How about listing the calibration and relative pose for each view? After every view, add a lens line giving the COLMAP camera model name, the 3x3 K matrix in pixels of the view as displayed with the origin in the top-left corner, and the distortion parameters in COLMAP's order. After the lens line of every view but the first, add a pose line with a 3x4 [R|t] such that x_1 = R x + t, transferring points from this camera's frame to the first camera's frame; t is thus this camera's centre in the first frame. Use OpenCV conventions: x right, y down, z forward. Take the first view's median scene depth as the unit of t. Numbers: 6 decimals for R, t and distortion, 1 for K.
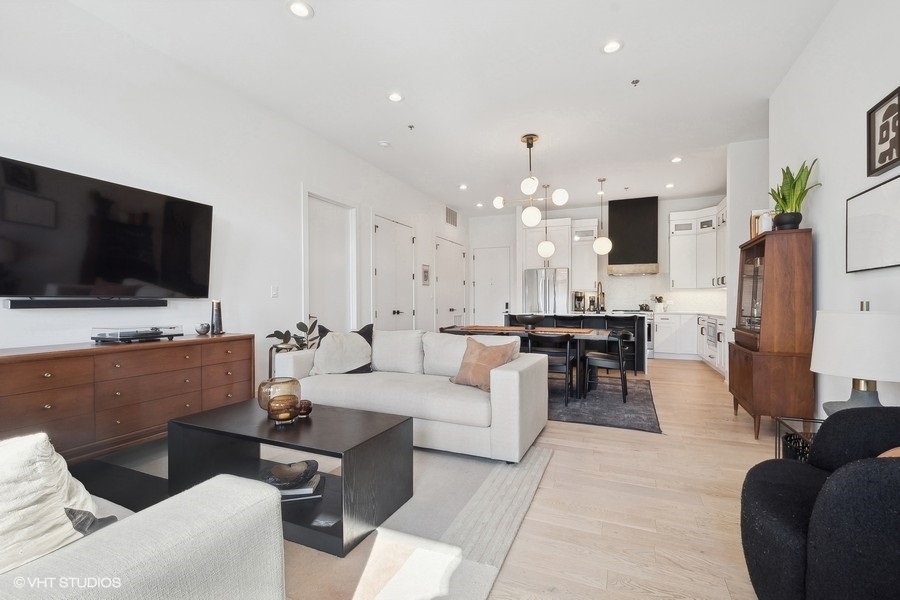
lens RADIAL K [[397.1, 0, 455.7], [0, 397.1, 303.5], [0, 0, 1]] dist [0.000801, -0.000124]
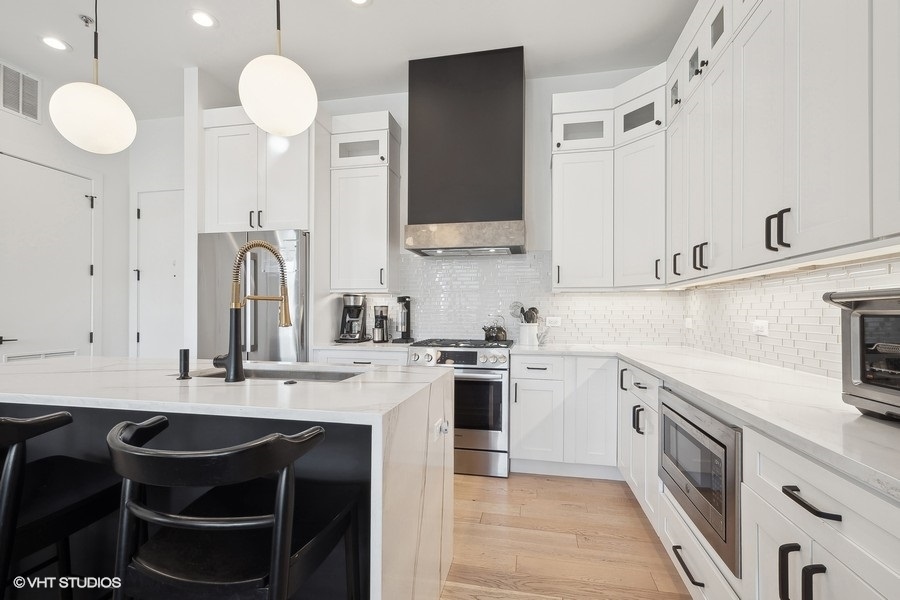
lens RADIAL K [[406.1, 0, 454.6], [0, 406.1, 310.0], [0, 0, 1]] dist [-0.001975, -0.000122]
pose [[0.977990, 0.006609, 0.208546, 0.363752], [-0.004506, 0.999934, -0.010557, -0.010758], [-0.208603, 0.009384, 0.977955, 0.631430]]
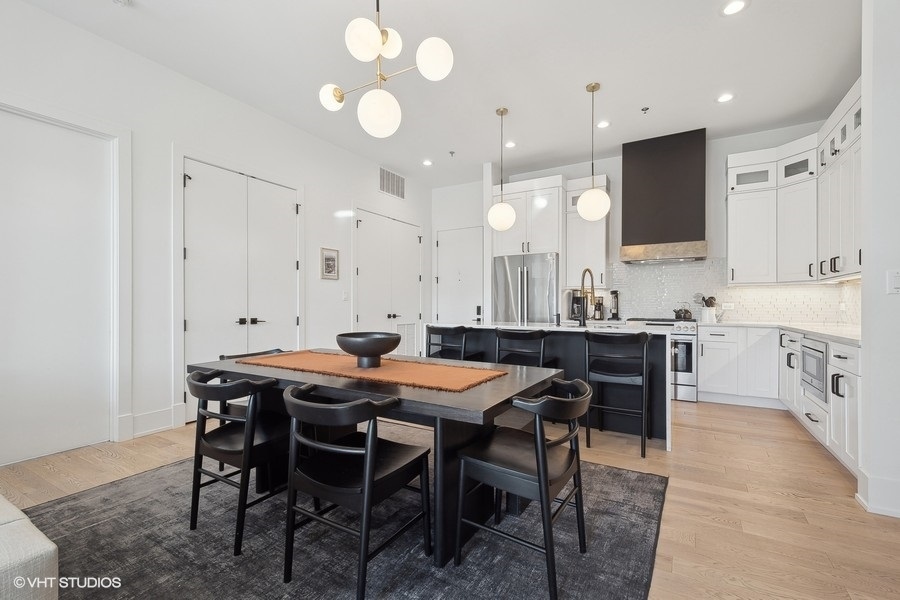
lens RADIAL K [[401.2, 0, 450.2], [0, 401.2, 305.1], [0, 0, 1]] dist [0.002248, -0.000233]
pose [[0.991406, 0.002663, -0.130792, 0.209169], [-0.003365, 0.999981, -0.005149, -0.000515], [0.130776, 0.005545, 0.991396, 0.354529]]
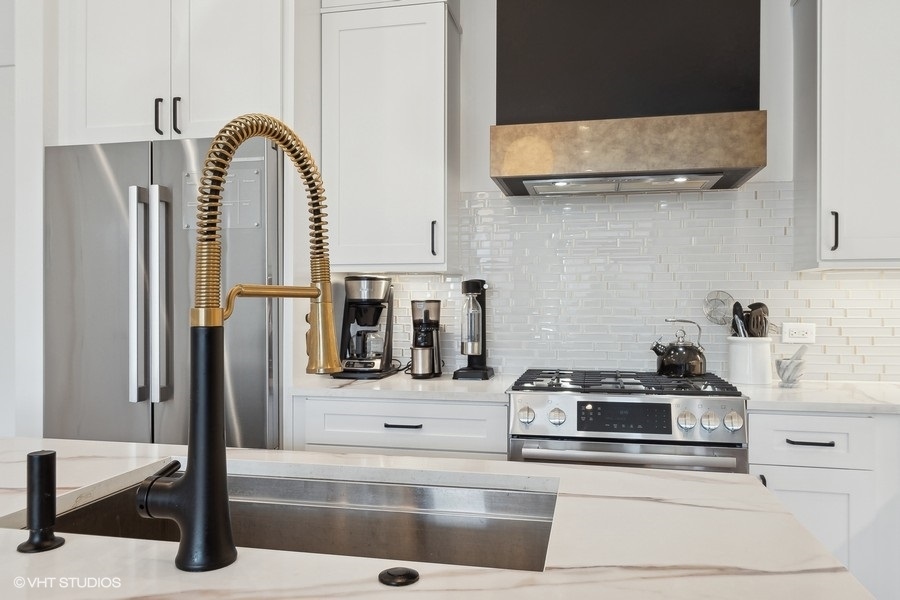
lens RADIAL K [[683.1, 0, 450.0], [0, 683.1, 300.0], [0, 0, 1]] dist [0.000341, -0.000876]
pose [[0.980112, 0.003700, 0.198412, 0.317676], [-0.001441, 0.999932, -0.011530, -0.015759], [-0.198441, 0.011015, 0.980051, 0.735875]]
